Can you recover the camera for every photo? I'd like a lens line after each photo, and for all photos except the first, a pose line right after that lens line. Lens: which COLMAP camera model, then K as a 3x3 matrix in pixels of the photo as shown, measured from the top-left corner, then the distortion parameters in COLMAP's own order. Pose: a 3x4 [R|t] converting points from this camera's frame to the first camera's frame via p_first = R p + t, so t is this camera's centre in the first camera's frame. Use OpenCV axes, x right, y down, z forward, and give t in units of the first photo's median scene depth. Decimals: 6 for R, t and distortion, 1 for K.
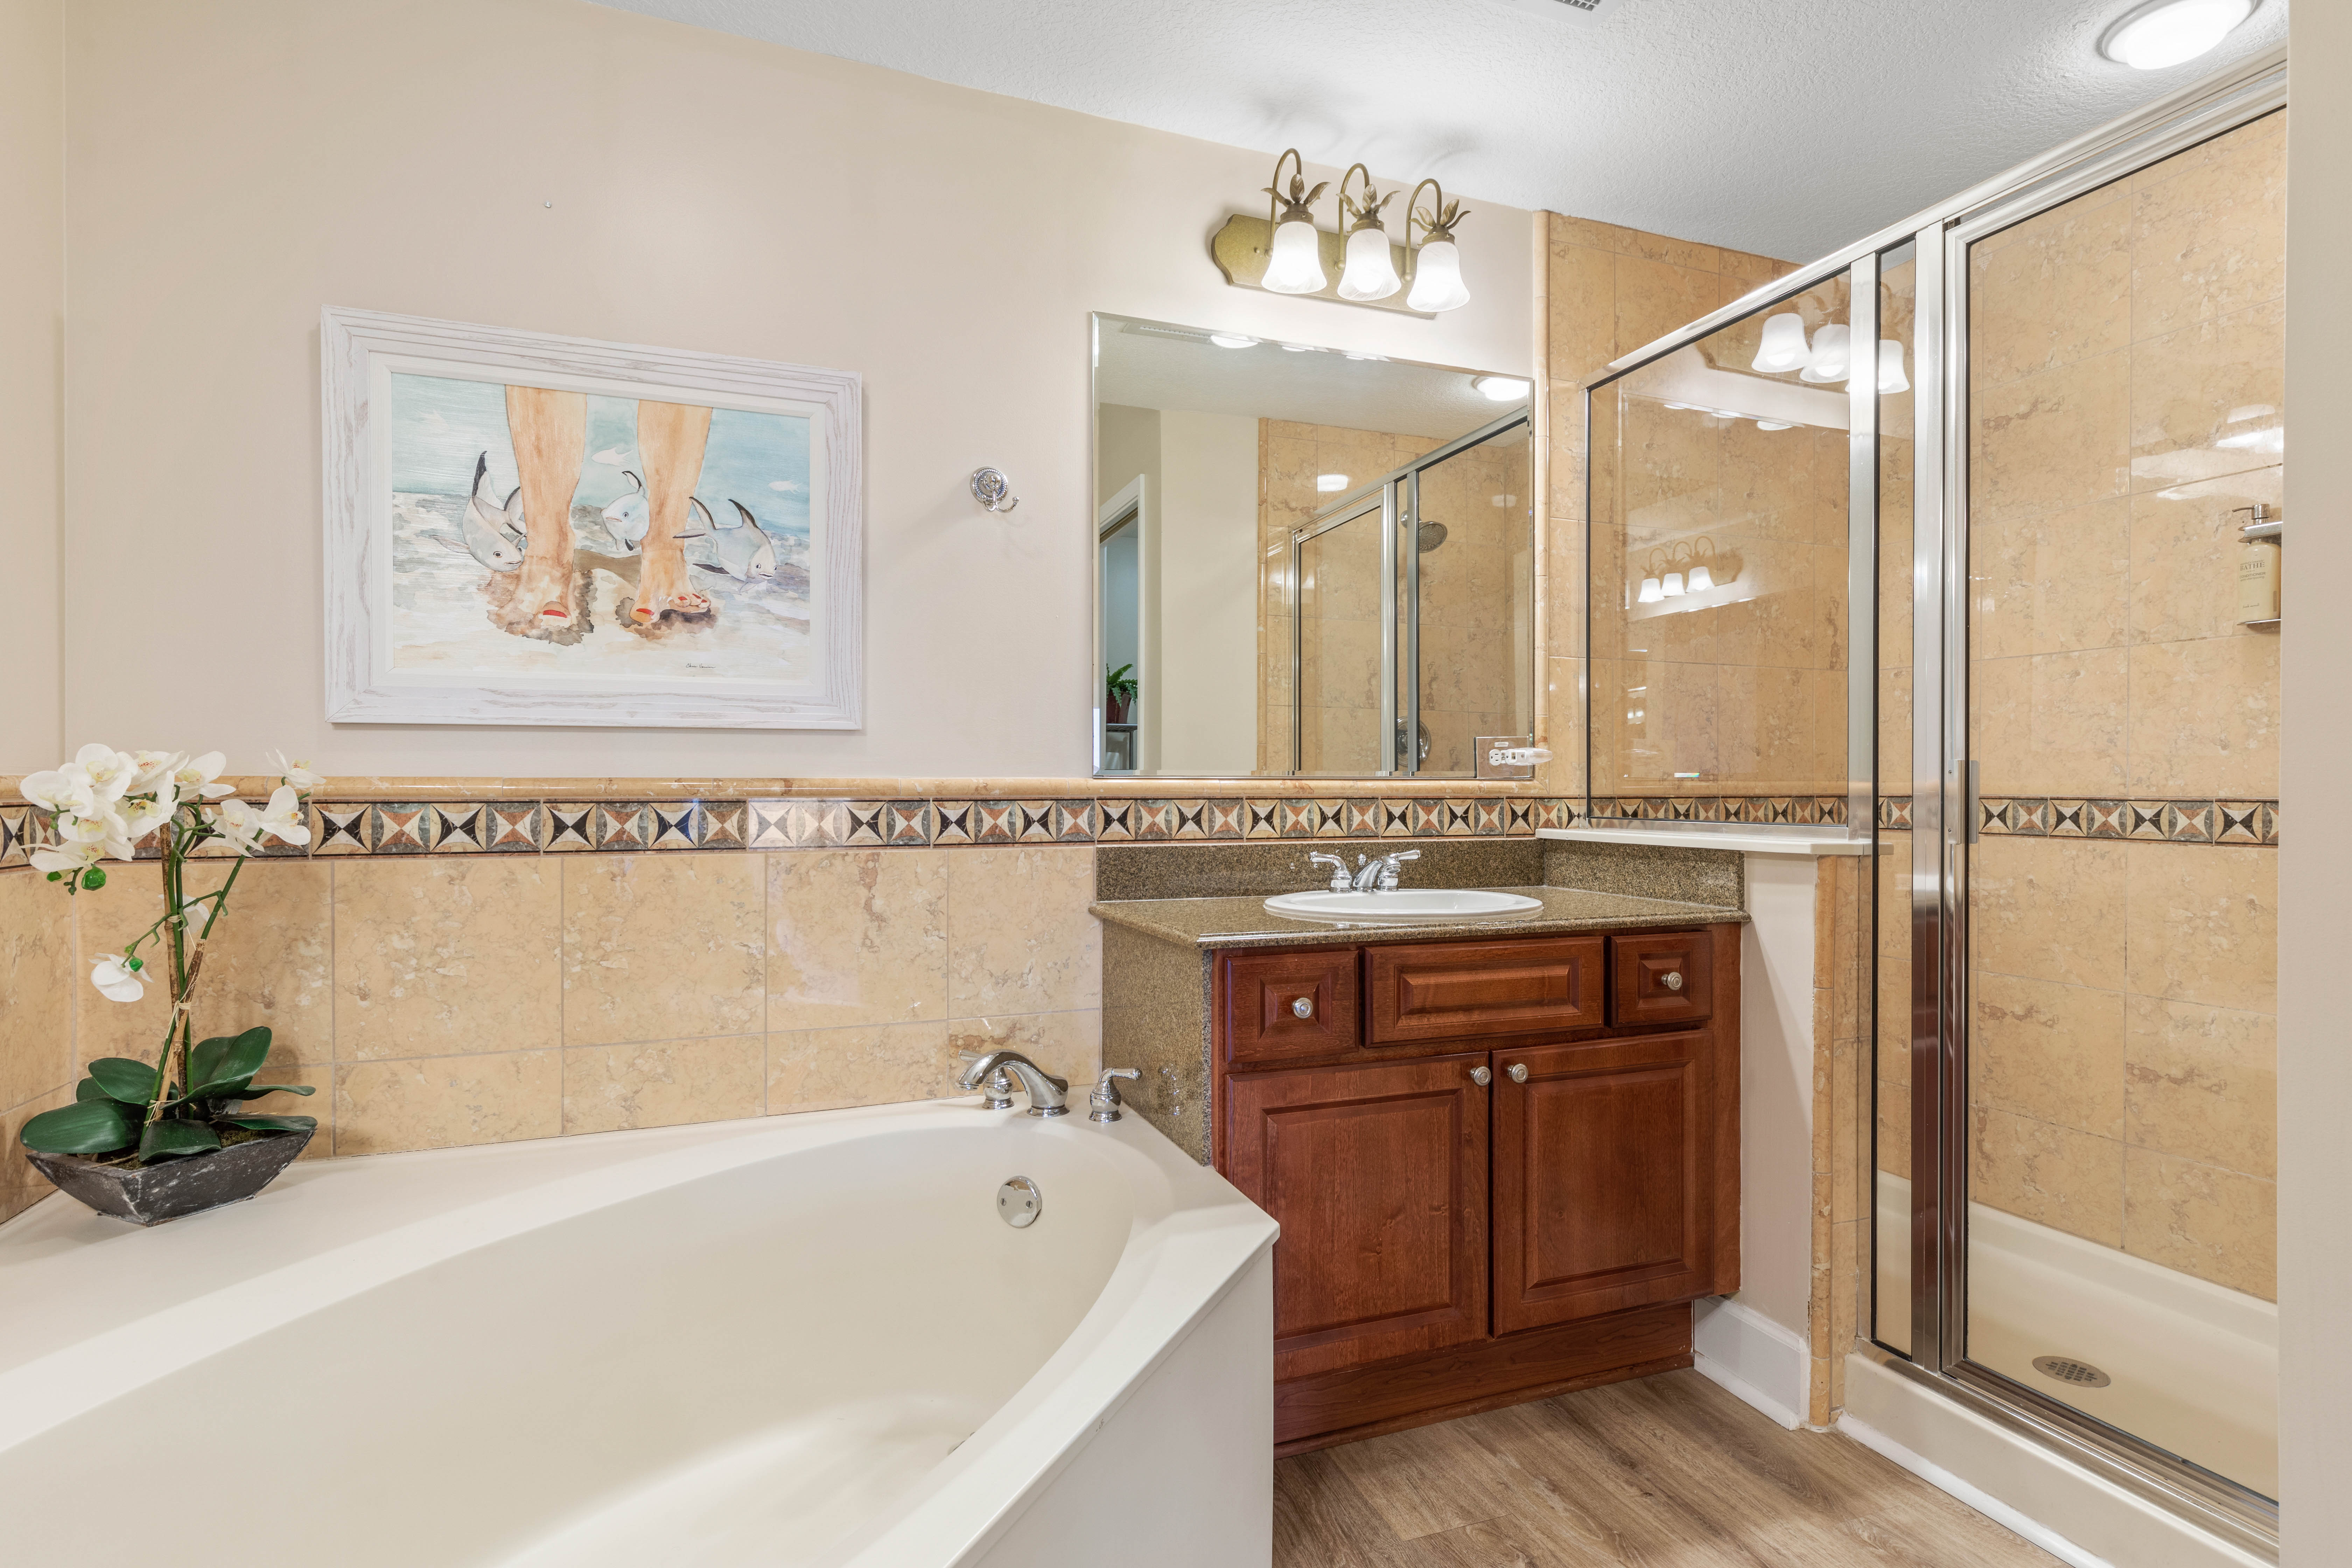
lens RADIAL K [[1197.3, 0, 1197.8], [0, 1197.3, 793.8], [0, 0, 1]] dist [0.000081, -0.000848]
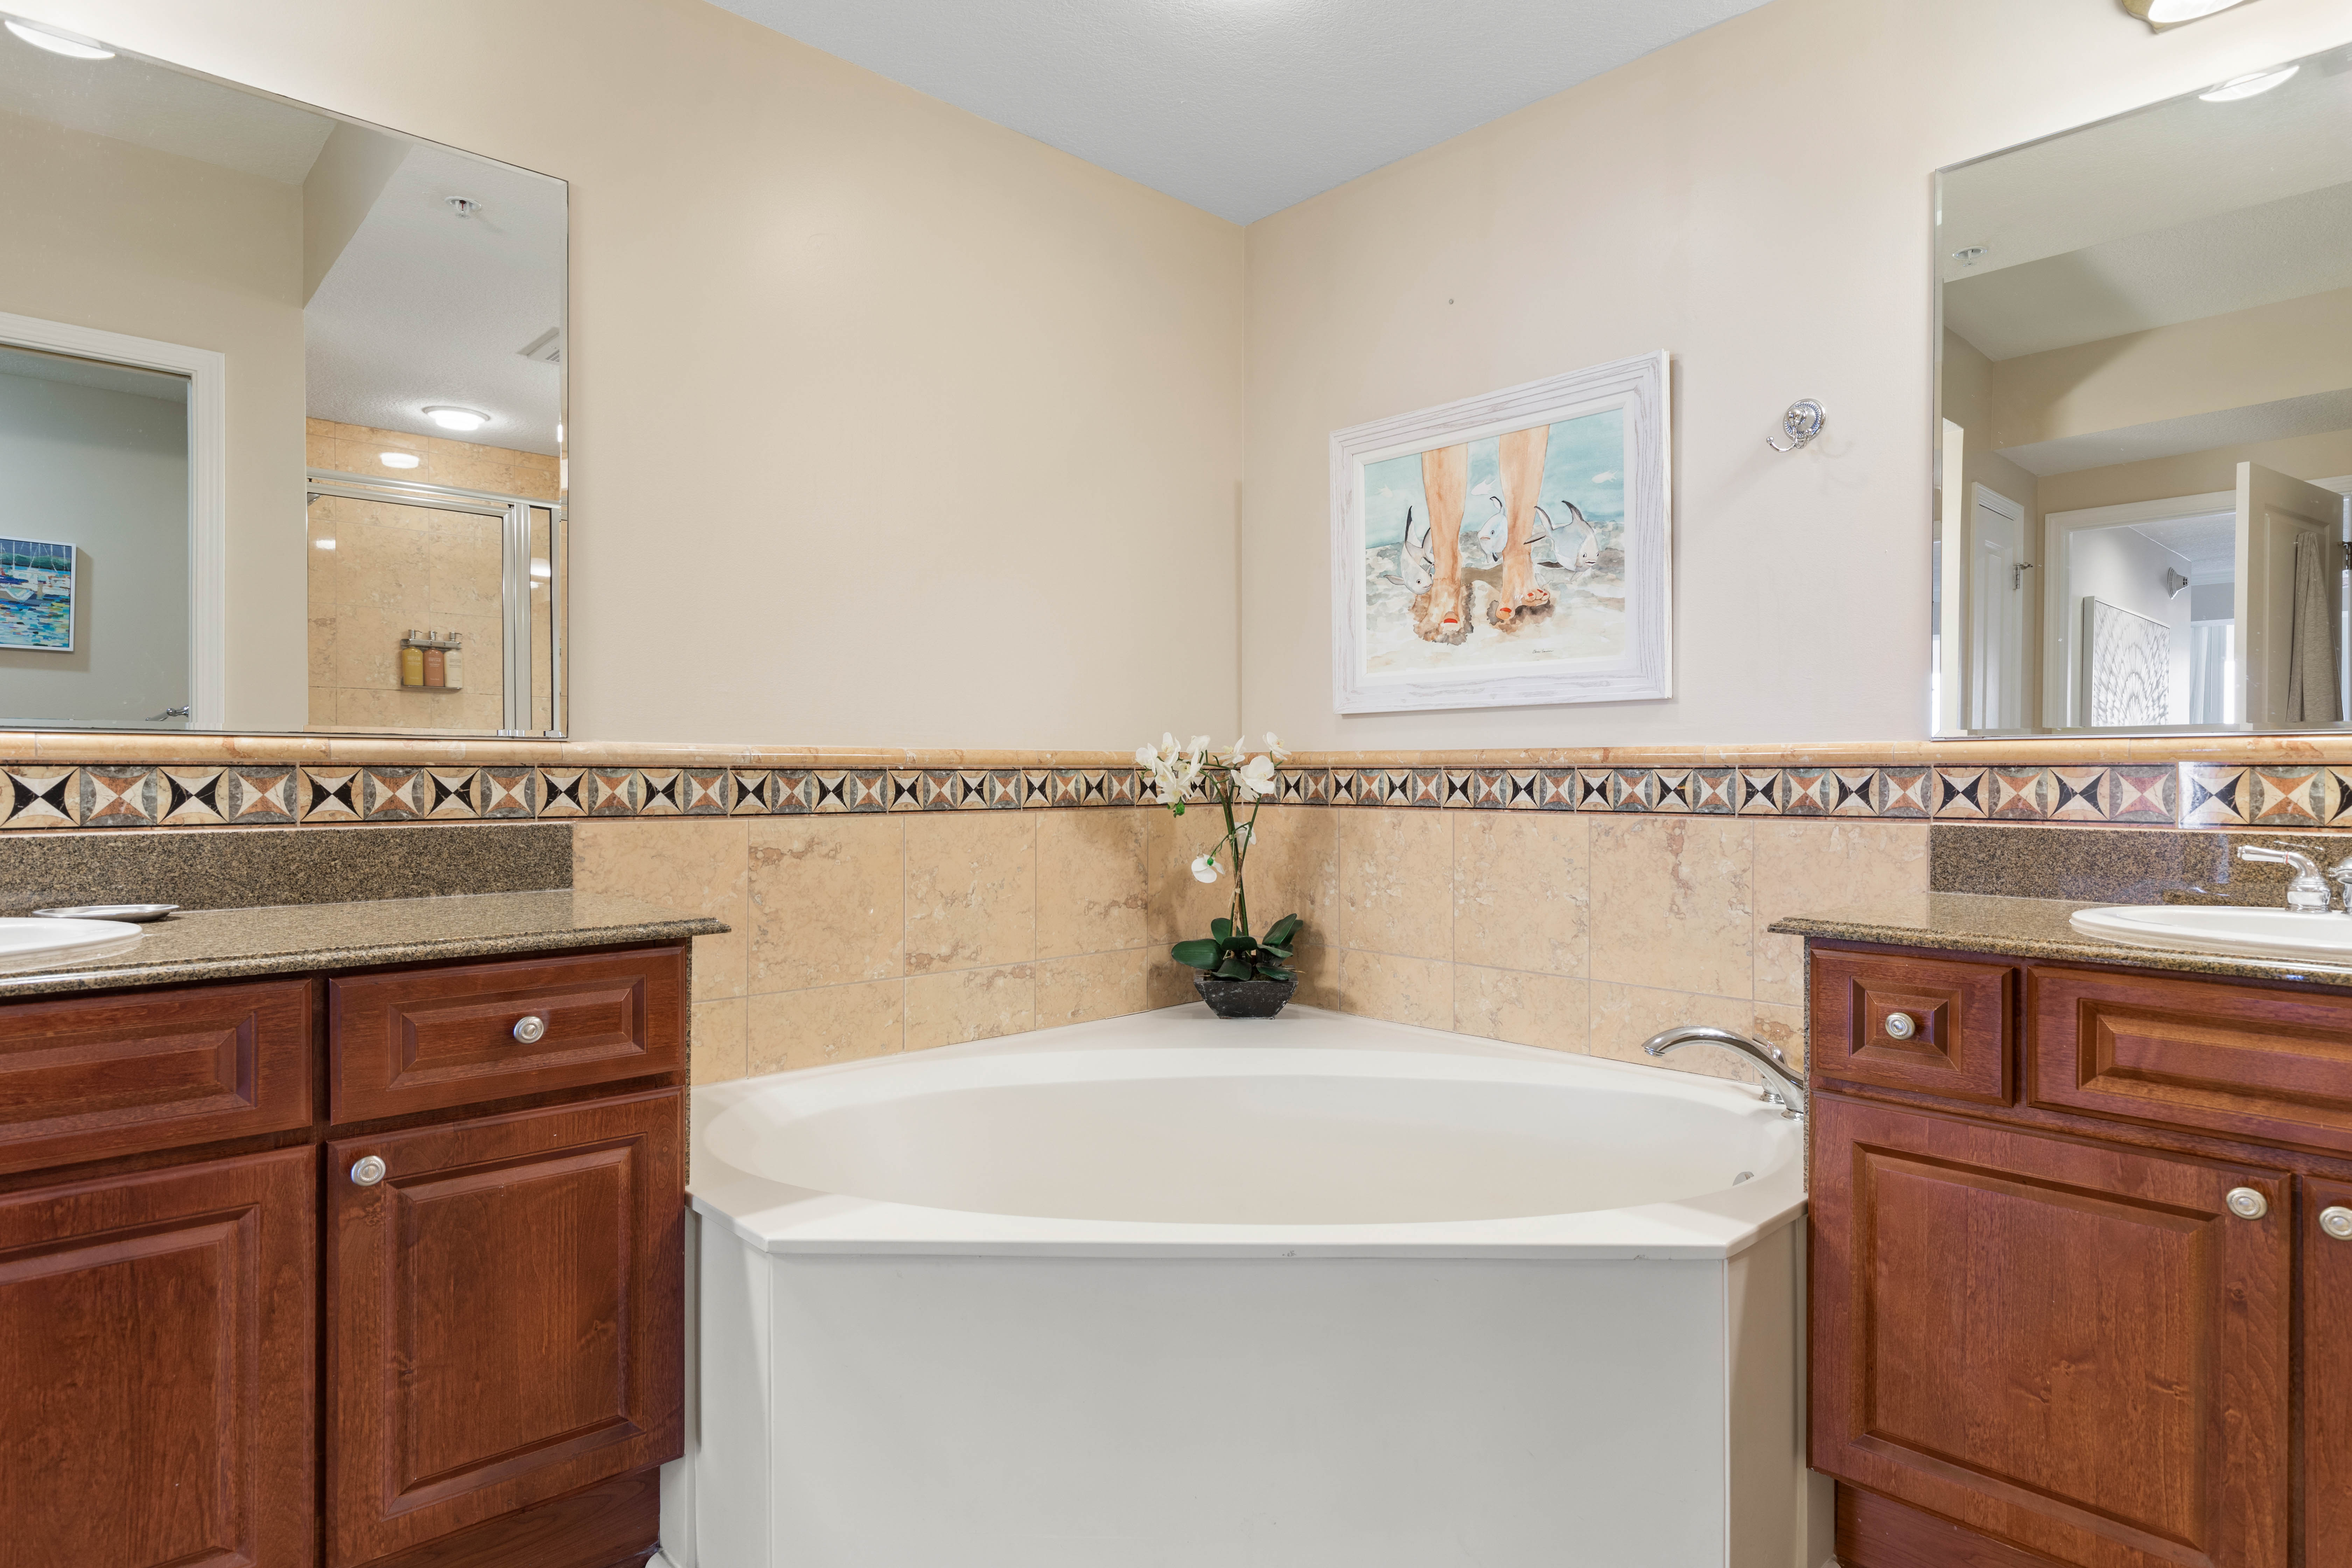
lens RADIAL K [[1309.1, 0, 1176.0], [0, 1309.1, 784.0], [0, 0, 1]] dist [0.002752, 0.001131]
pose [[0.351950, 0.006396, -0.935997, 0.643730], [-0.008185, 0.999959, 0.003755, 0.019568], [0.935983, 0.006340, 0.351988, 0.228019]]
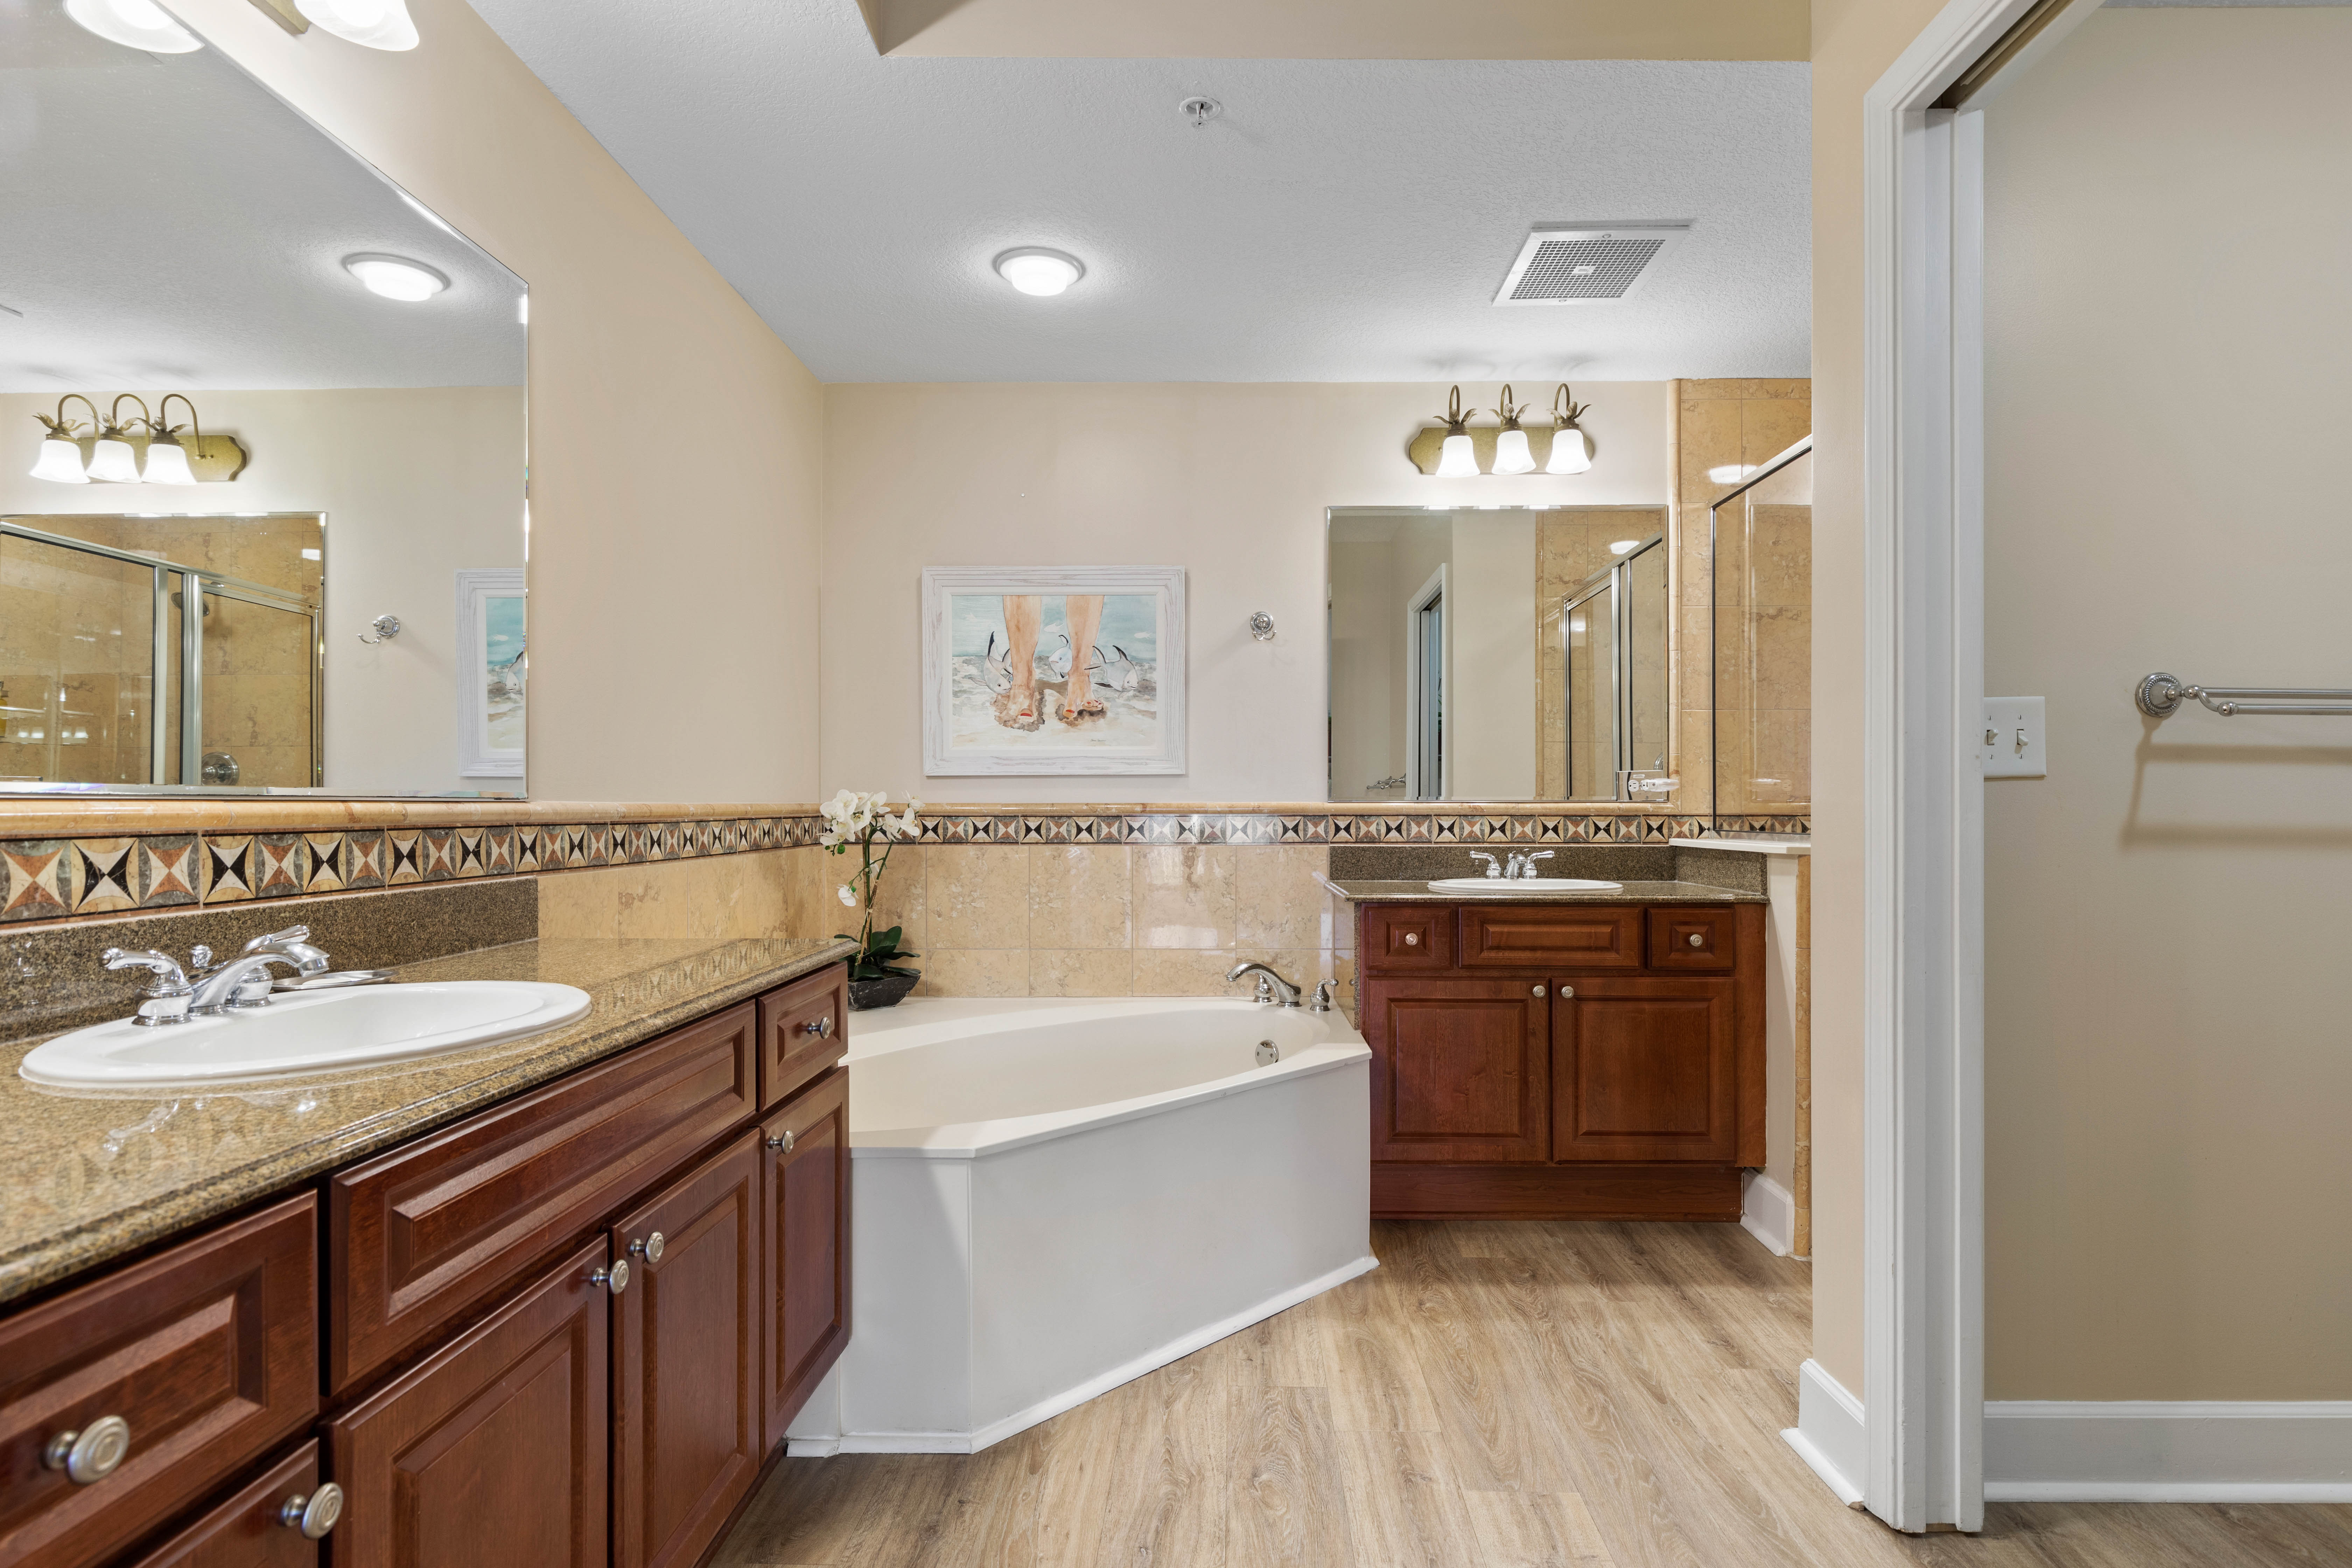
lens RADIAL K [[1232.9, 0, 1174.5], [0, 1232.9, 810.3], [0, 0, 1]] dist [-0.000340, -0.000193]
pose [[0.918653, -0.000299, -0.395065, 0.415830], [-0.000975, 0.999995, -0.003023, 0.003065], [0.395064, 0.003162, 0.918648, -0.643548]]
